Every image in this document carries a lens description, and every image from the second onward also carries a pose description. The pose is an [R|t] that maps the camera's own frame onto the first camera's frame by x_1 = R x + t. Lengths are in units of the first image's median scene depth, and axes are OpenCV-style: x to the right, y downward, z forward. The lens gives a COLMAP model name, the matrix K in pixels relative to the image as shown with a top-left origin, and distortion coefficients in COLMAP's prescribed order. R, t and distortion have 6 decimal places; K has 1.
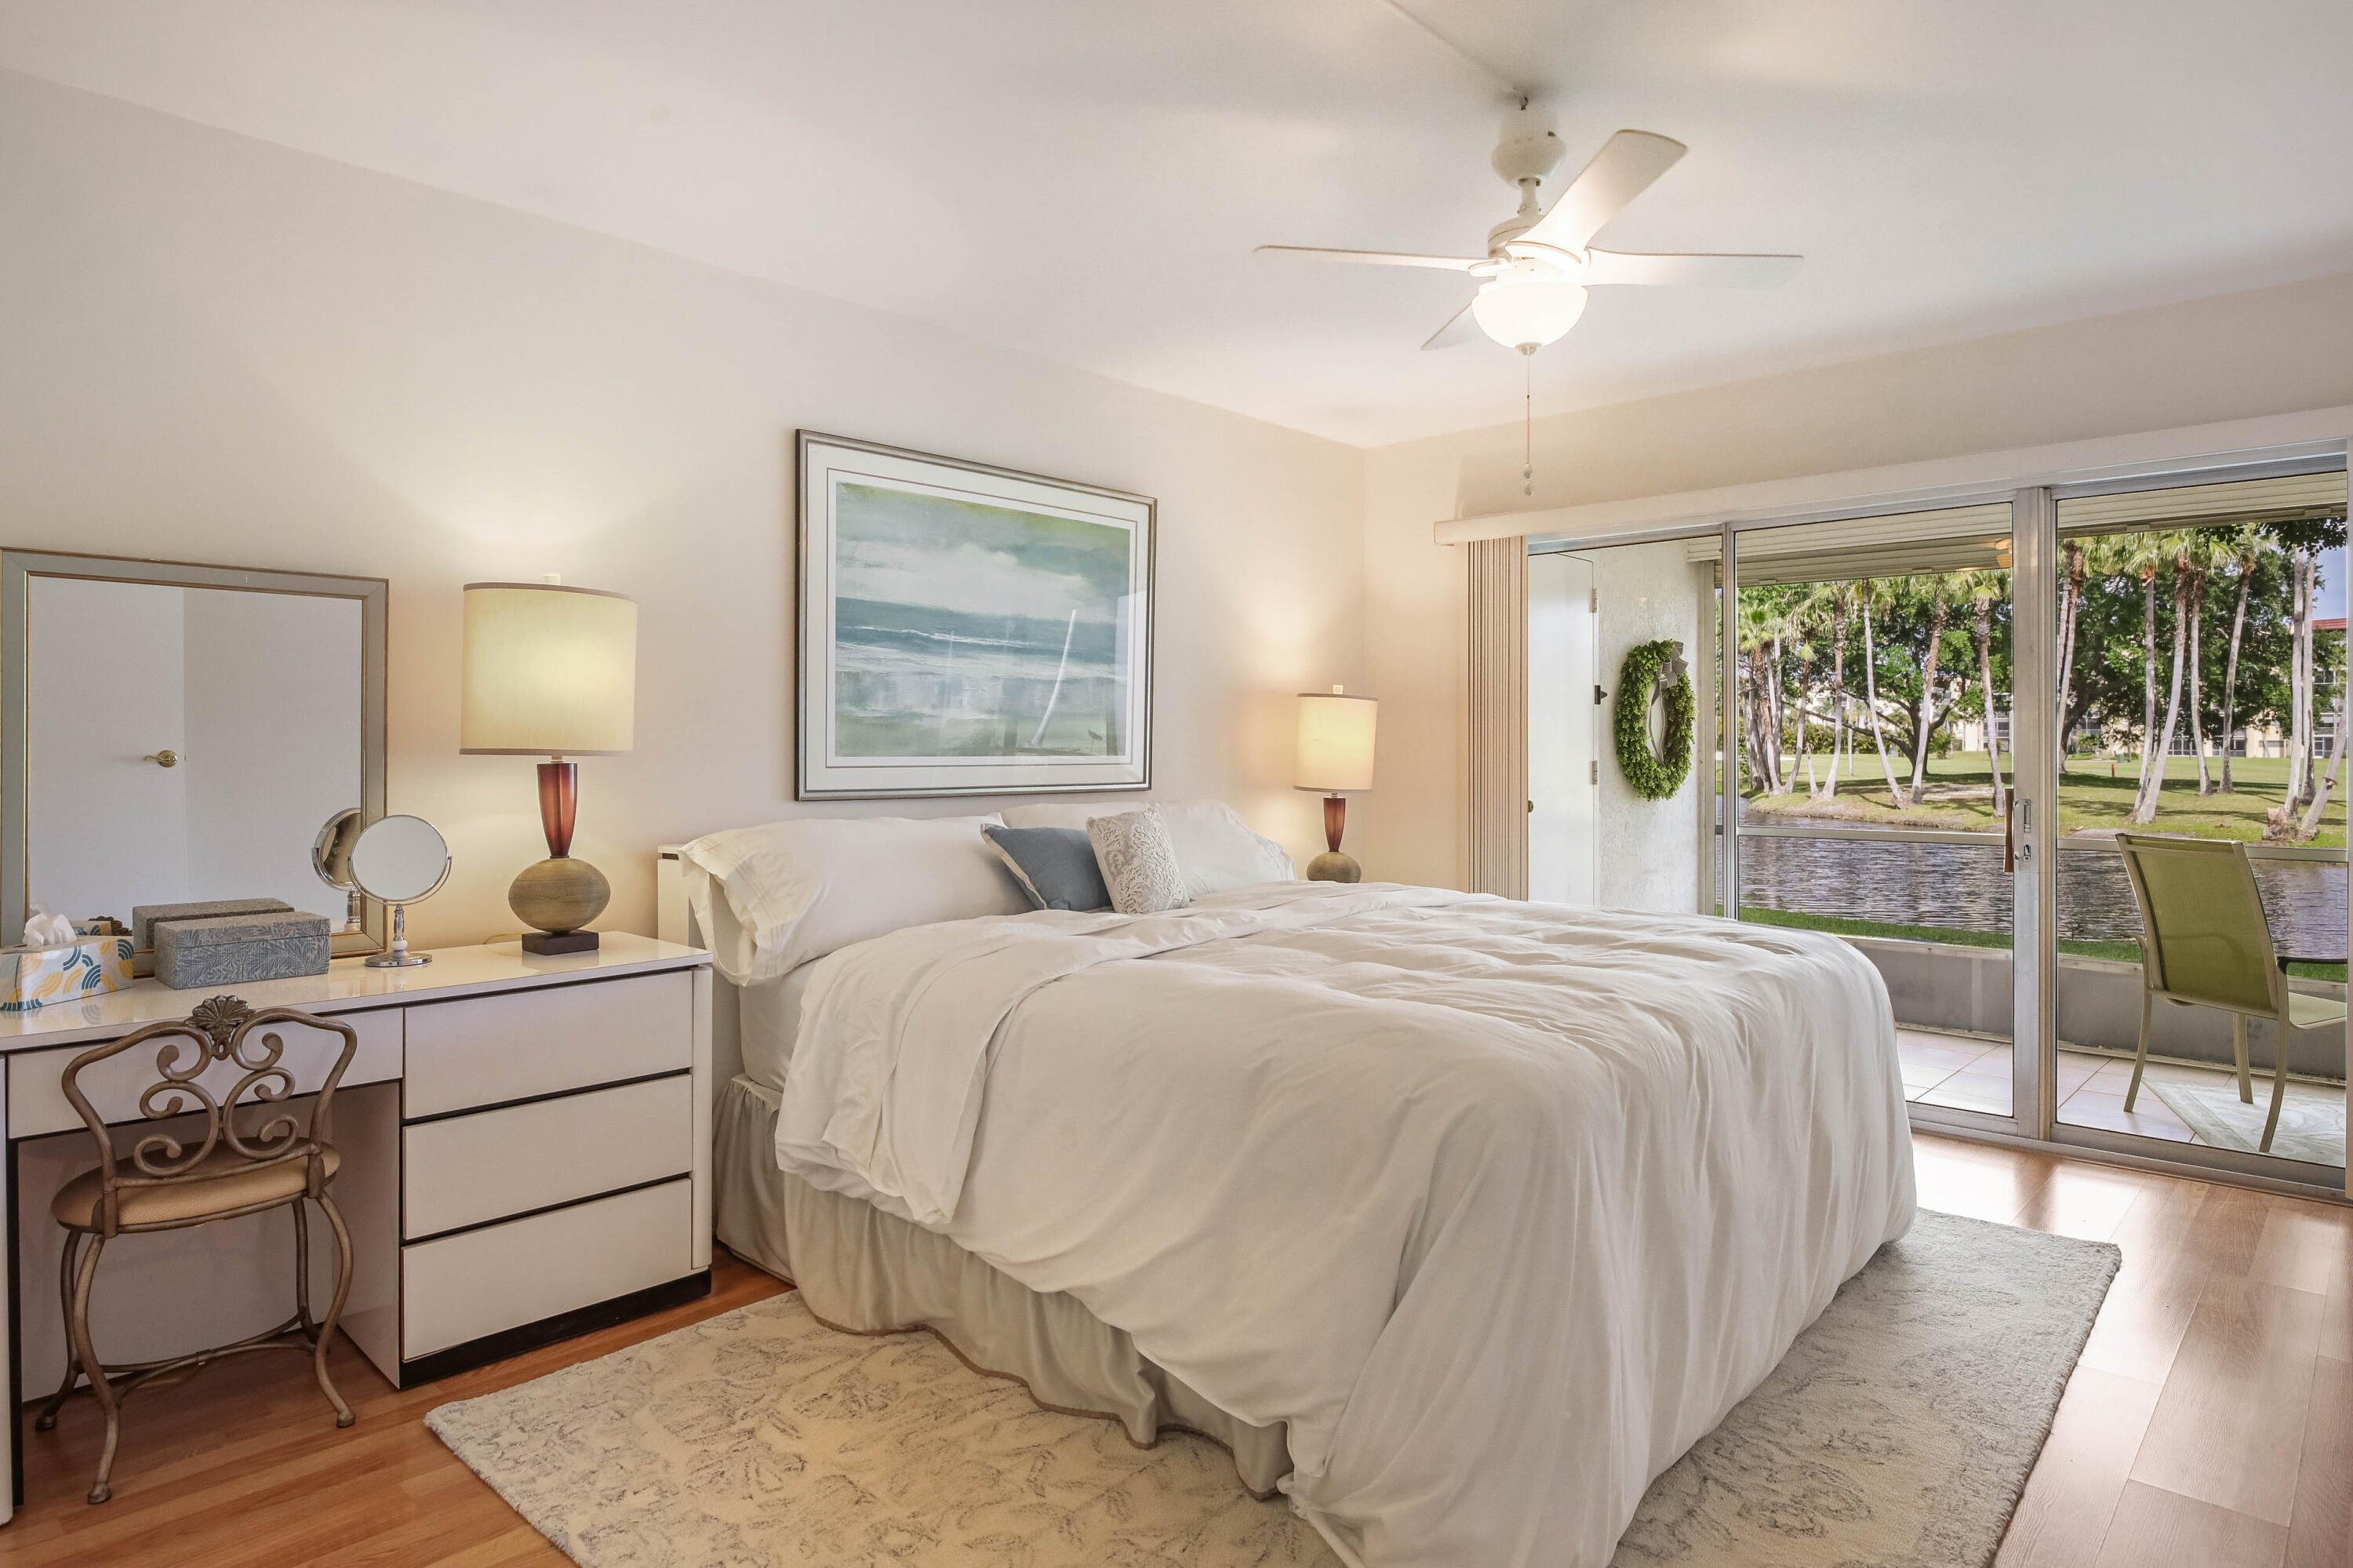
lens RADIAL K [[1323.1, 0, 1148.2], [0, 1323.1, 744.0], [0, 0, 1]] dist [-0.008216, -0.001346]
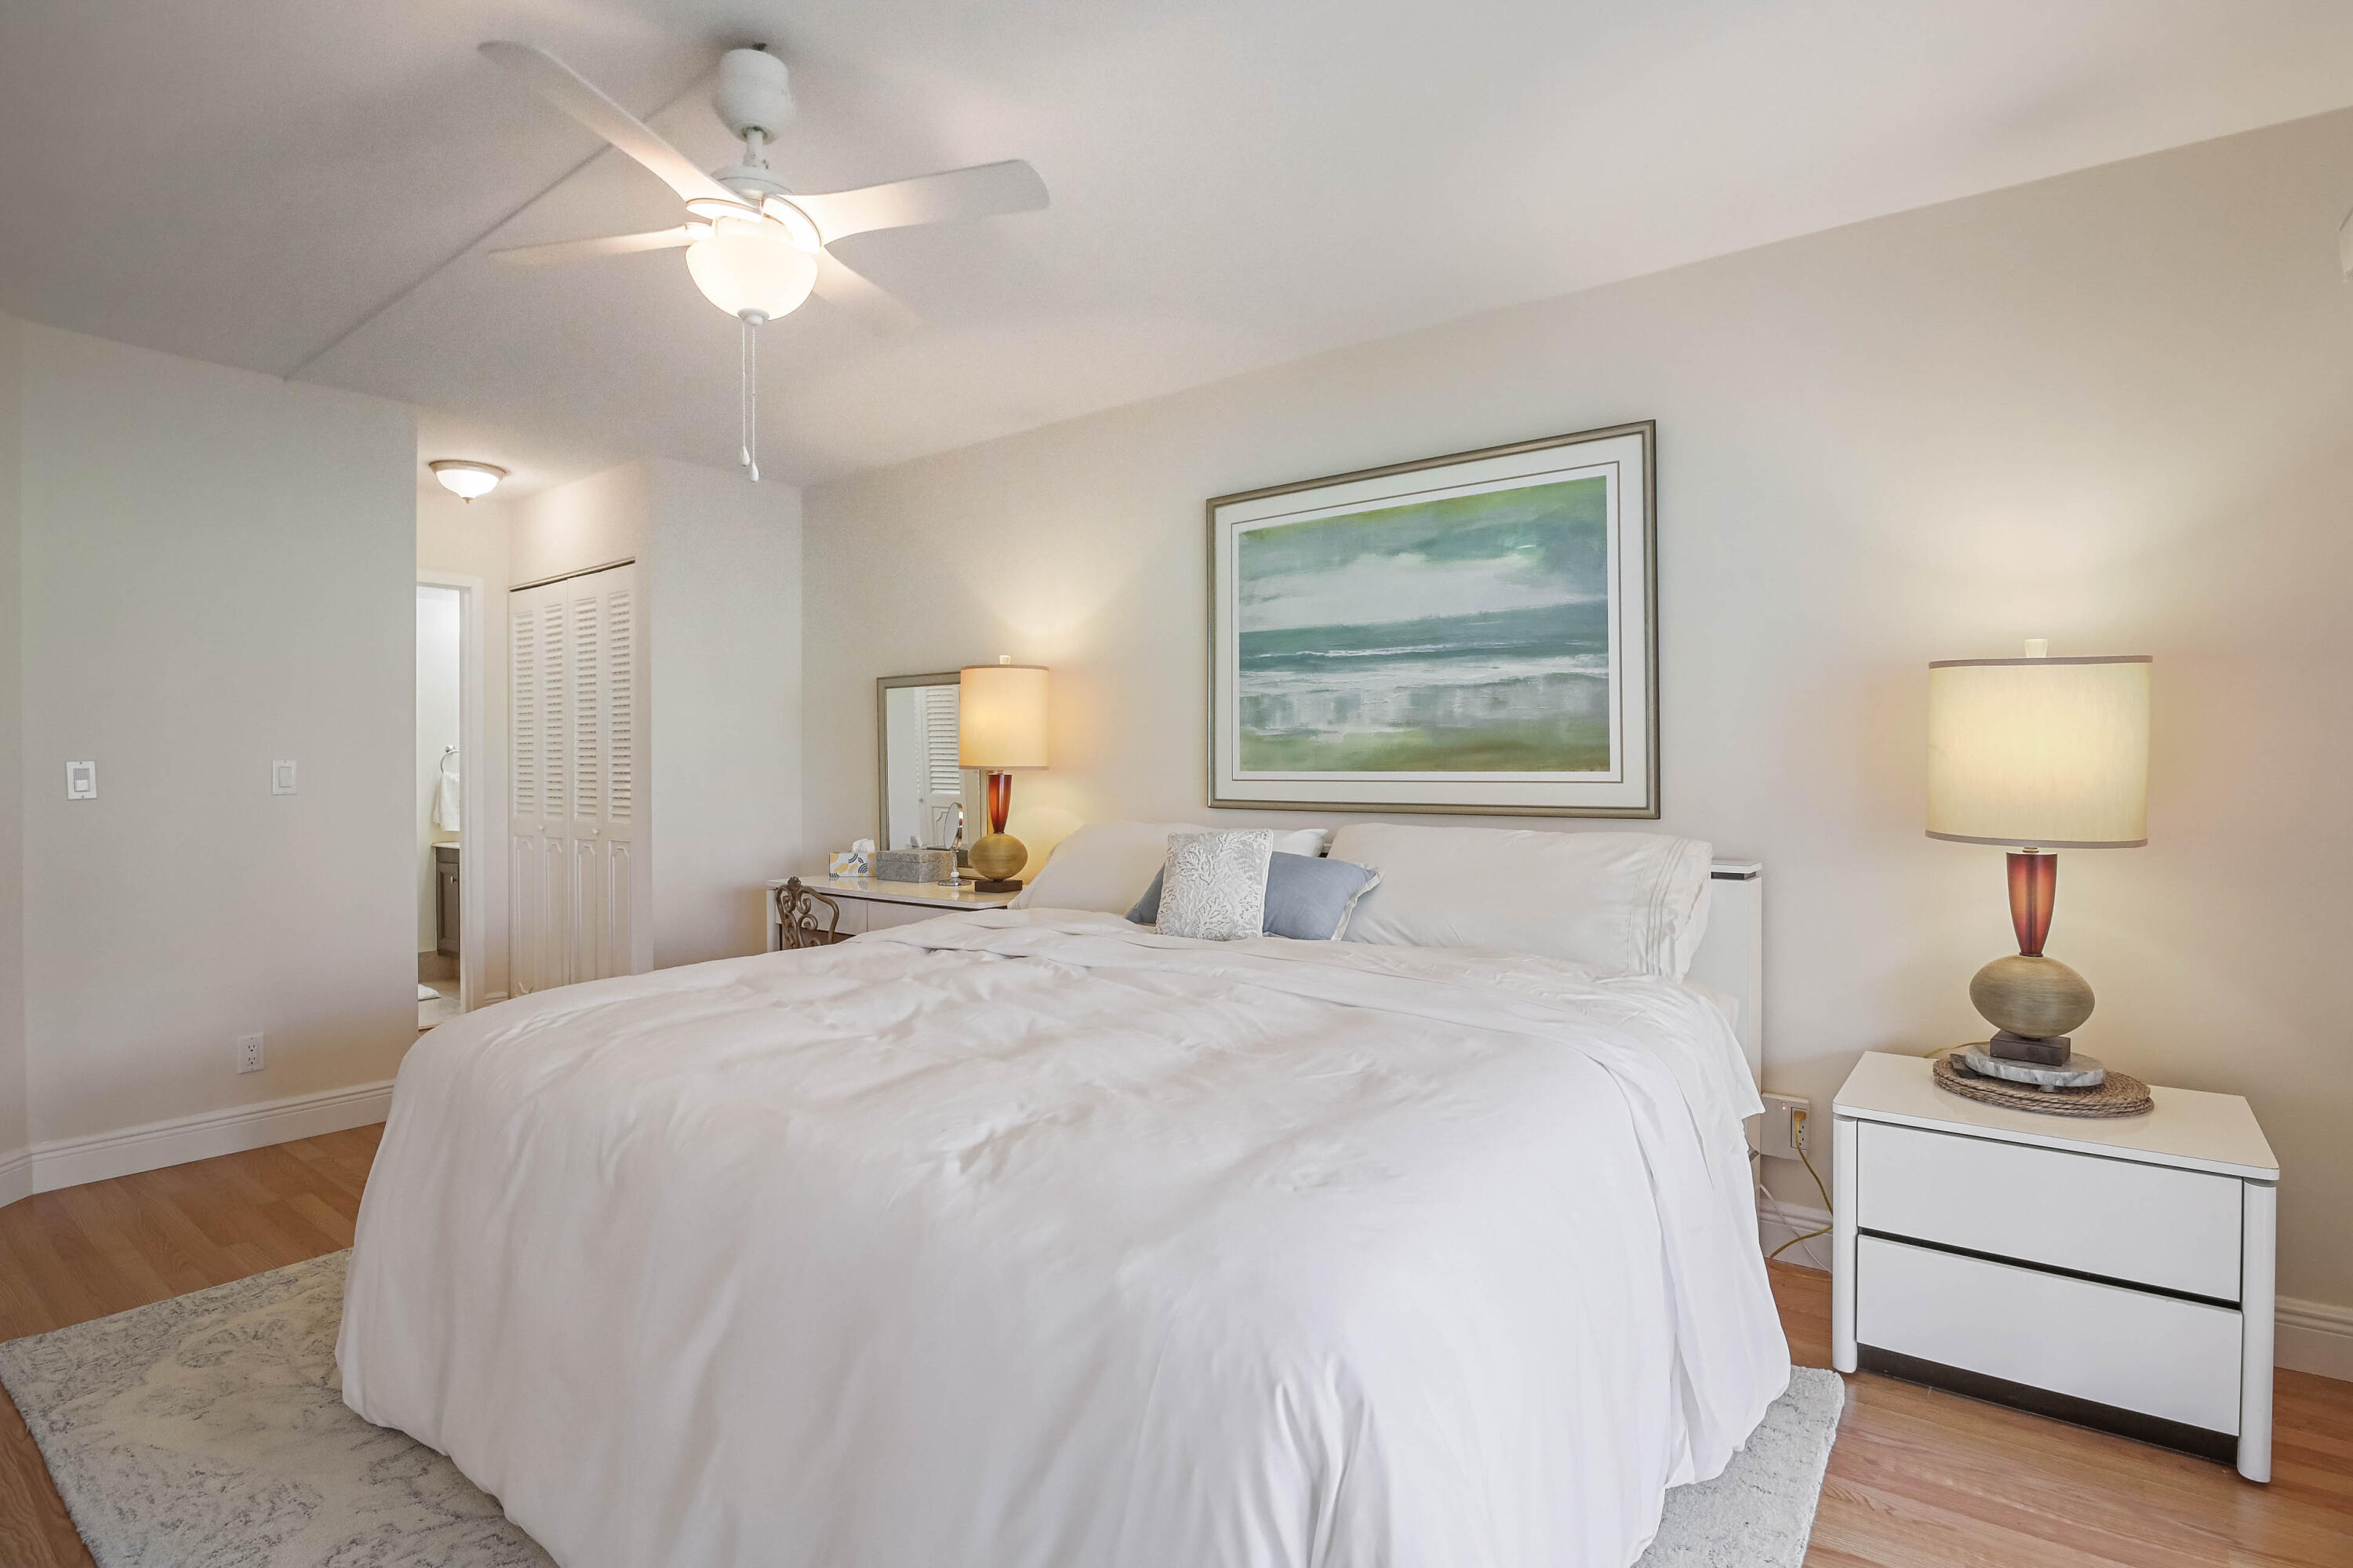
lens RADIAL K [[1149.0, 0, 1176.5], [0, 1149.0, 784.0], [0, 0, 1]] dist [-0.003091, -0.008535]
pose [[0.115654, 0.006025, -0.993271, 0.733298], [0.000258, 0.999981, 0.006095, 0.014343], [0.993290, -0.000961, 0.115650, 0.804896]]
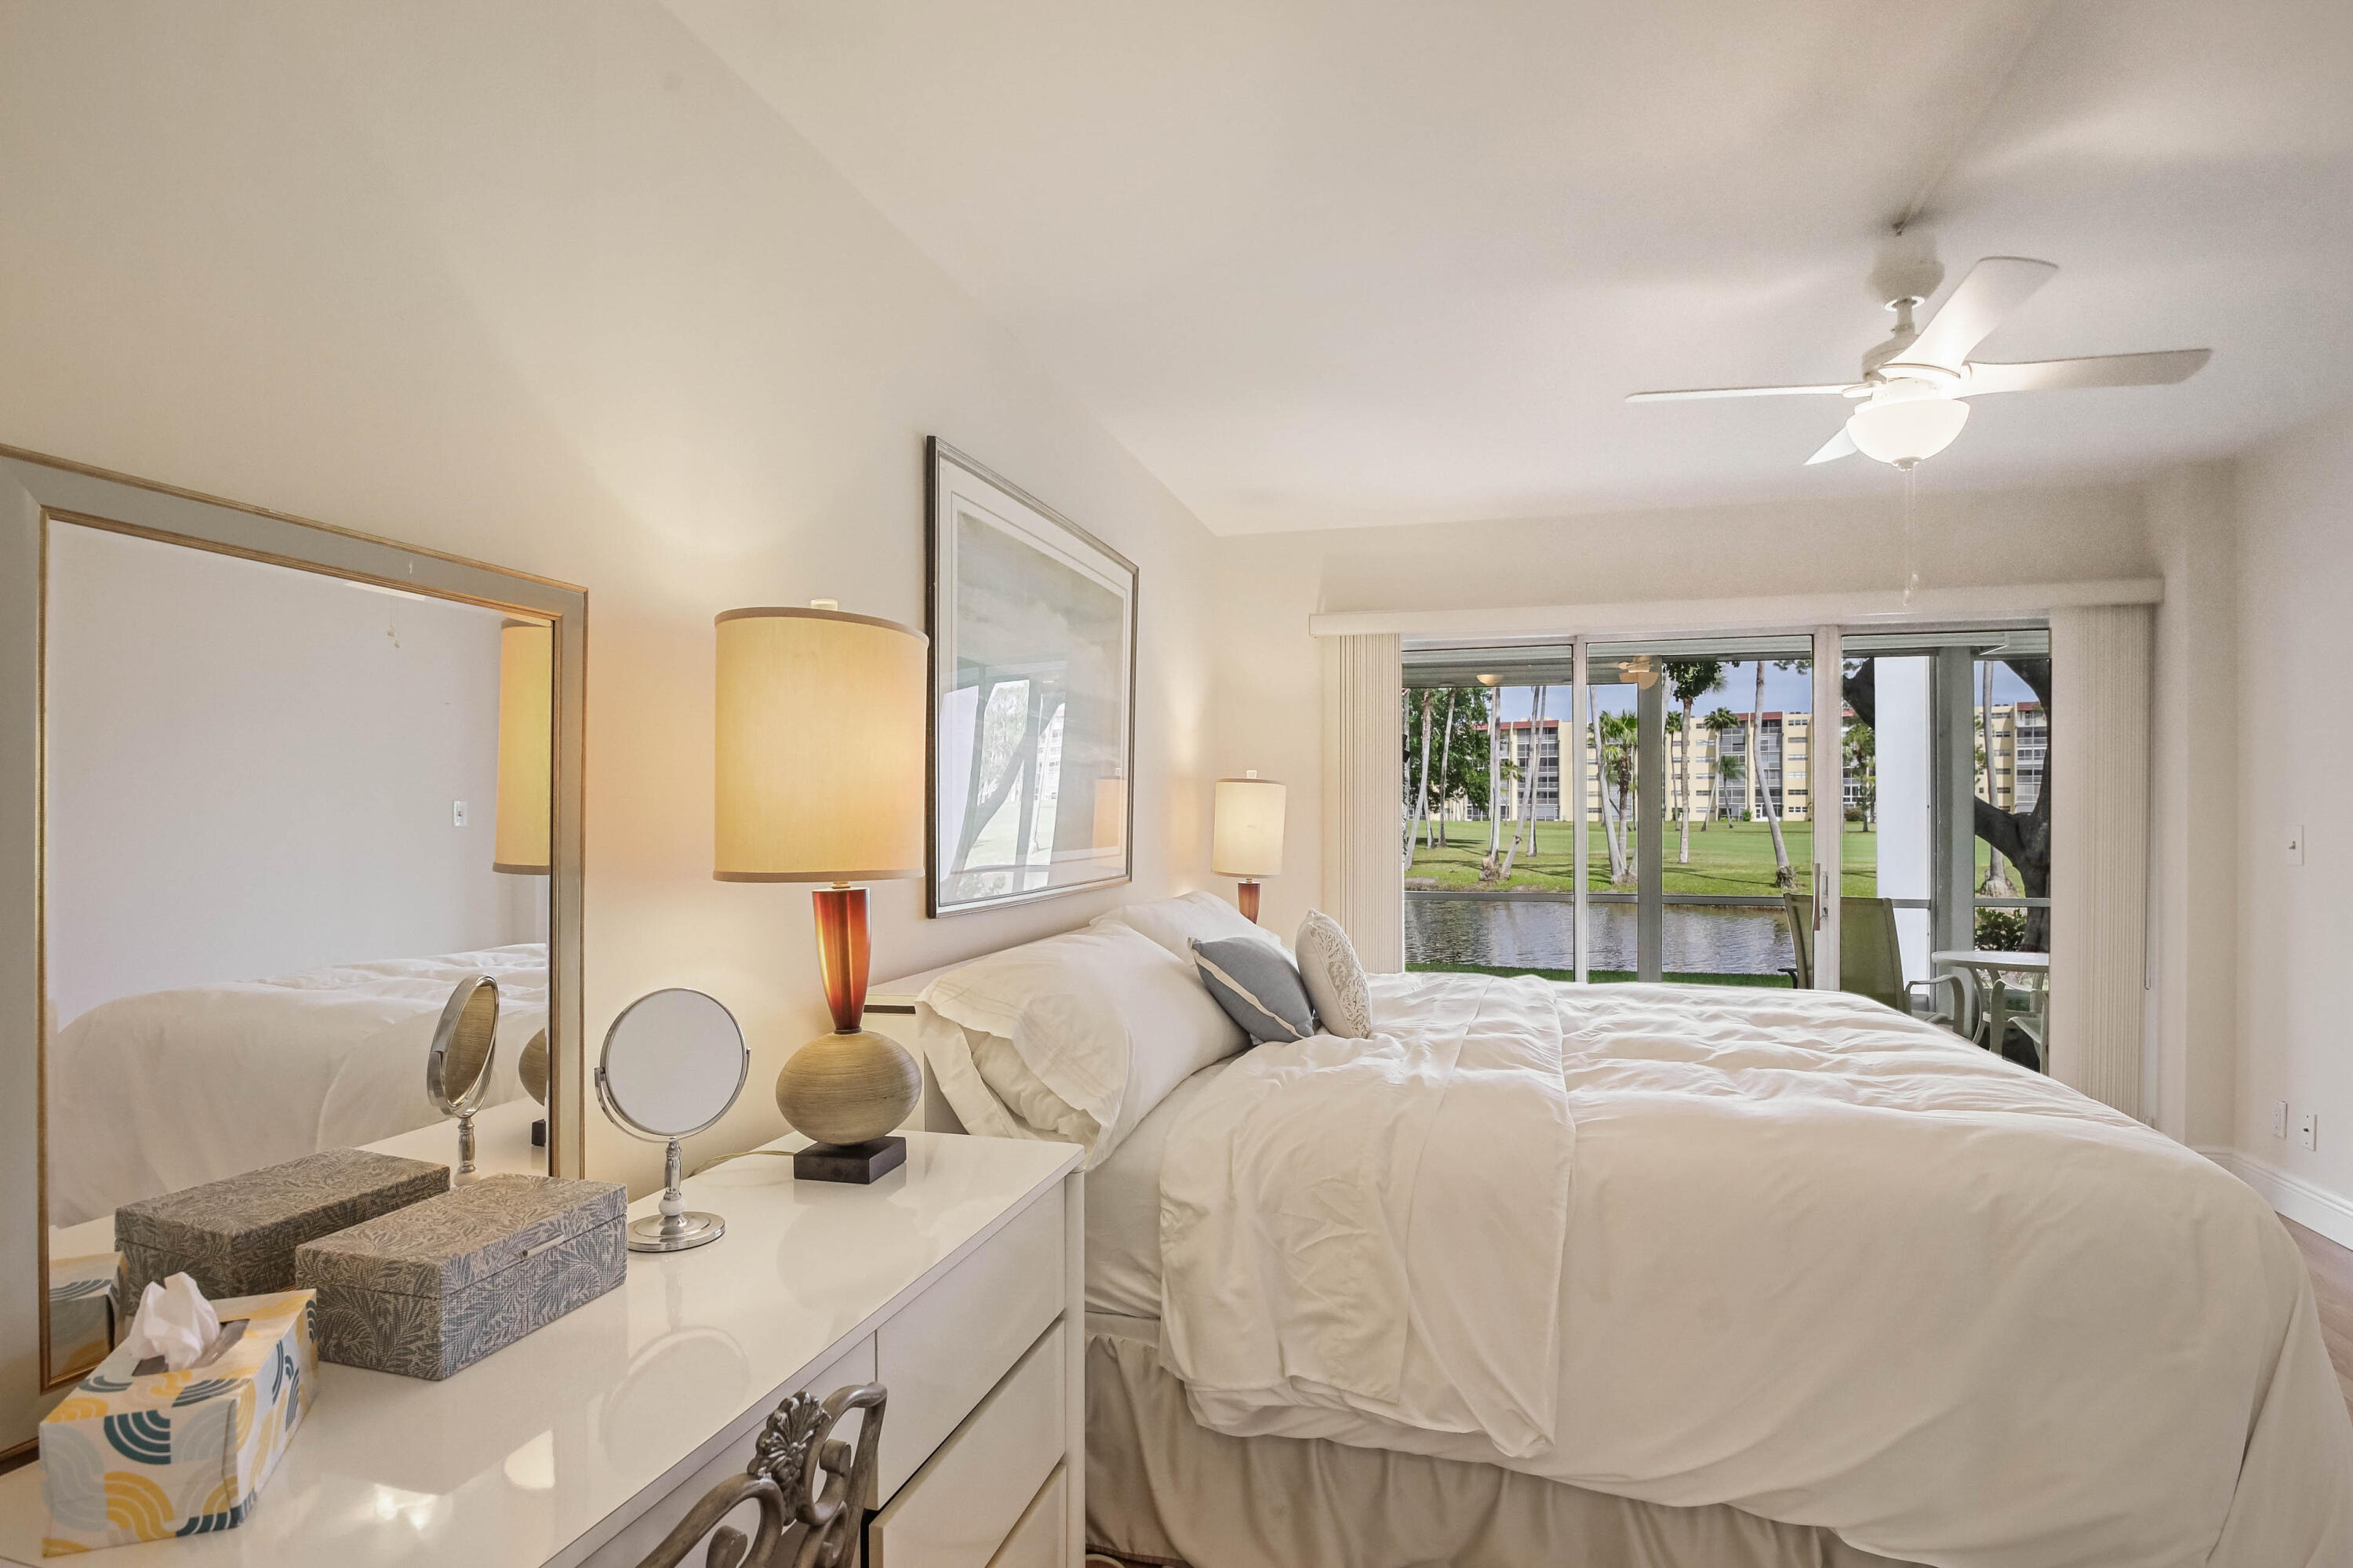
lens RADIAL K [[1199.5, 0, 1167.4], [0, 1199.5, 818.5], [0, 0, 1]] dist [-0.018591, -0.009546]
pose [[0.883147, -0.004564, 0.469074, -0.447143], [0.001852, 0.999979, 0.006242, -0.018386], [-0.469093, -0.004644, 0.883137, 0.302086]]
